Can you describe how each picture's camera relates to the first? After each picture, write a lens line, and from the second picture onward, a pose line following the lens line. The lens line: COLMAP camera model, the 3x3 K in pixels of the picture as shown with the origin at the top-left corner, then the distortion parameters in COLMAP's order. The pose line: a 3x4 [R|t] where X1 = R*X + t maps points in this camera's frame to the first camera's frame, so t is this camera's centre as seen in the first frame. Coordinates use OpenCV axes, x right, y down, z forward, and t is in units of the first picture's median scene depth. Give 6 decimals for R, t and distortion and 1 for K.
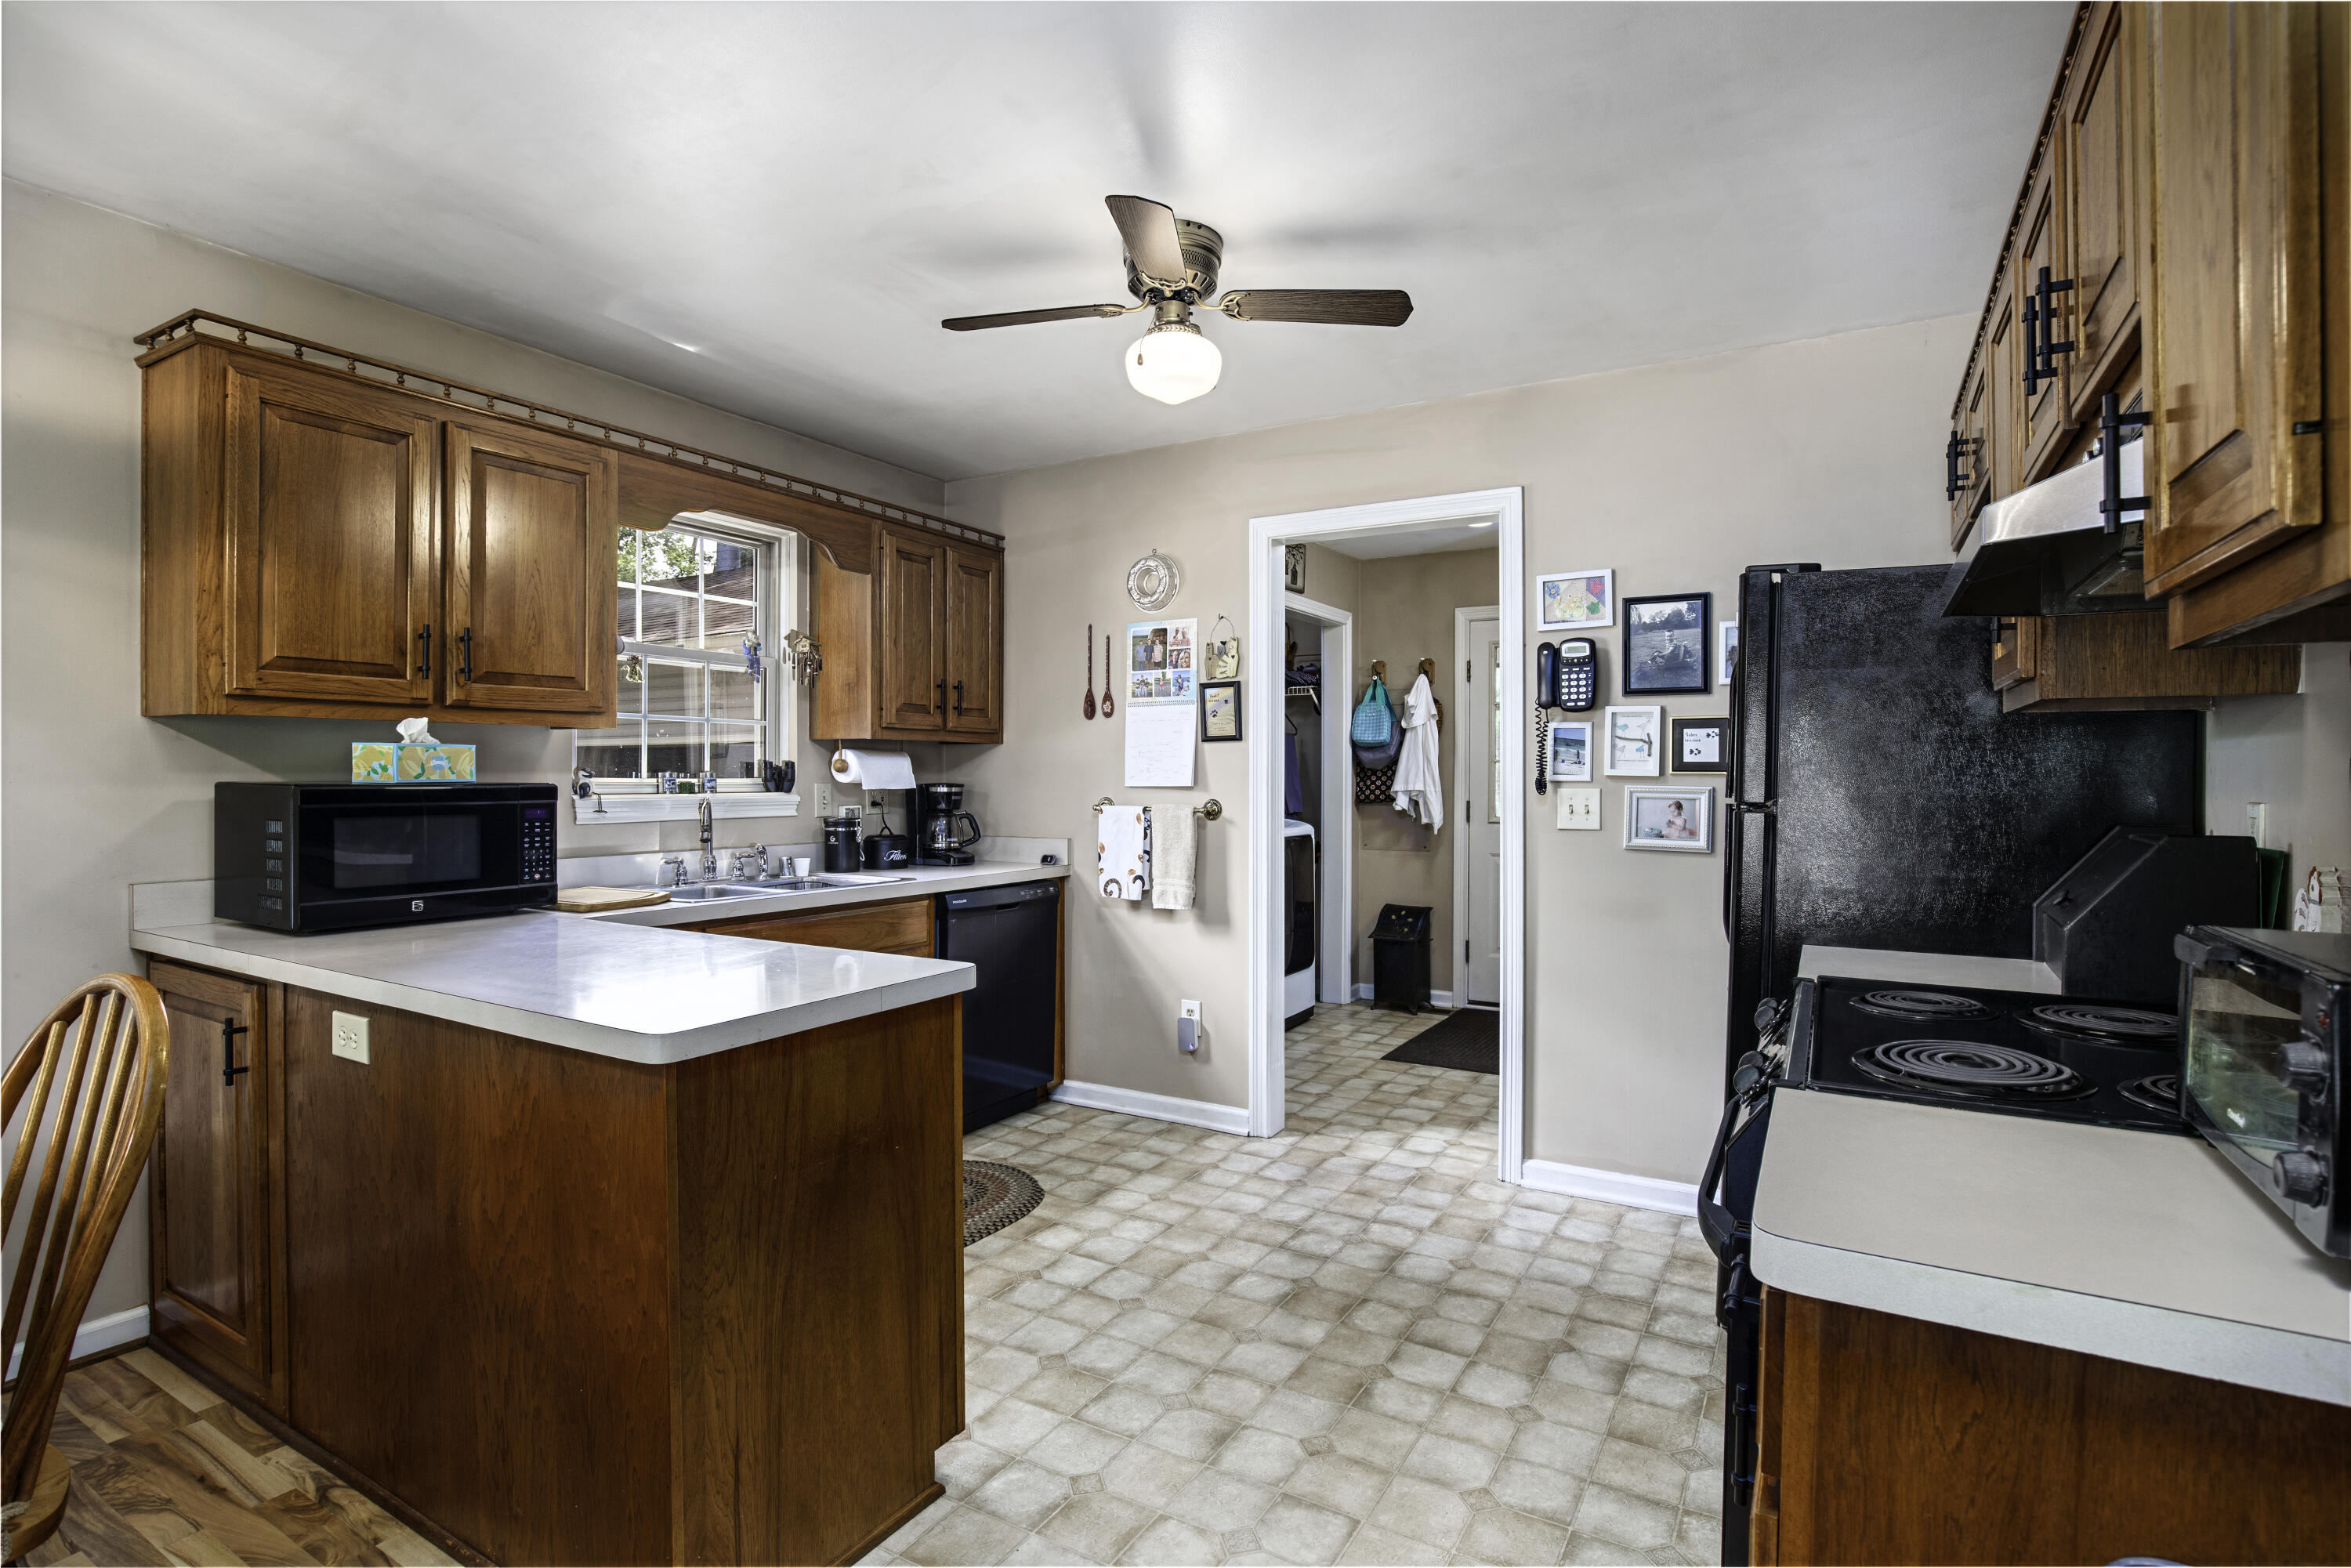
lens RADIAL K [[1125.1, 0, 1175.5], [0, 1125.1, 784.0], [0, 0, 1]] dist [-0.000004, 0.000001]
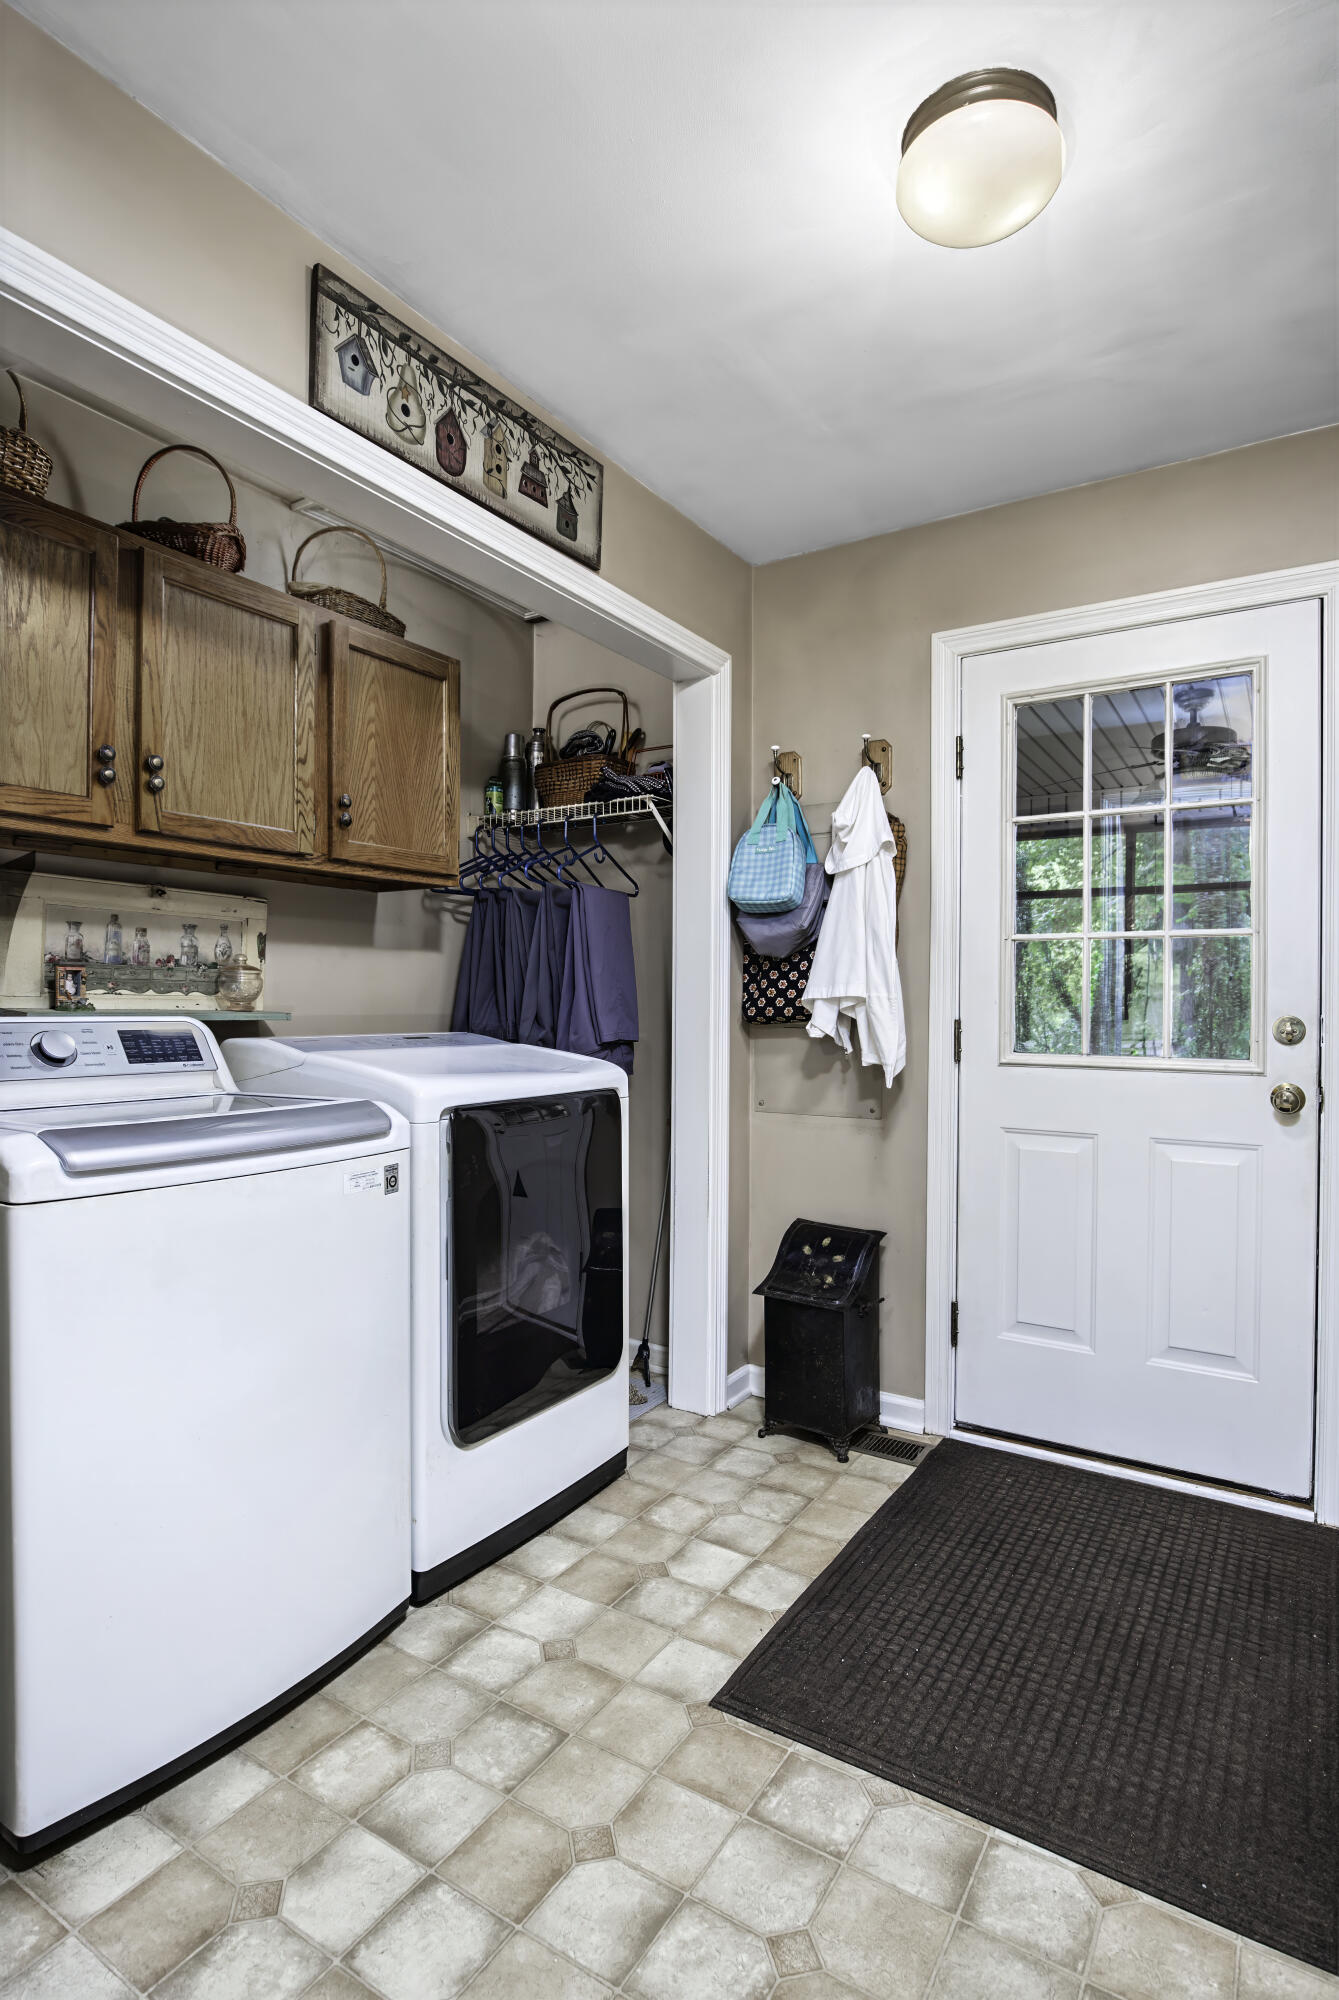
lens RADIAL K [[1053.4, 0, 669.5], [0, 1053.4, 1000.0], [0, 0, 1]] dist [-0.000103, 0.015936]
pose [[0.999622, 0.005154, -0.027002, 0.145124], [-0.005336, 0.999963, -0.006692, 0.010169], [0.026966, 0.006833, 0.999613, 0.529597]]
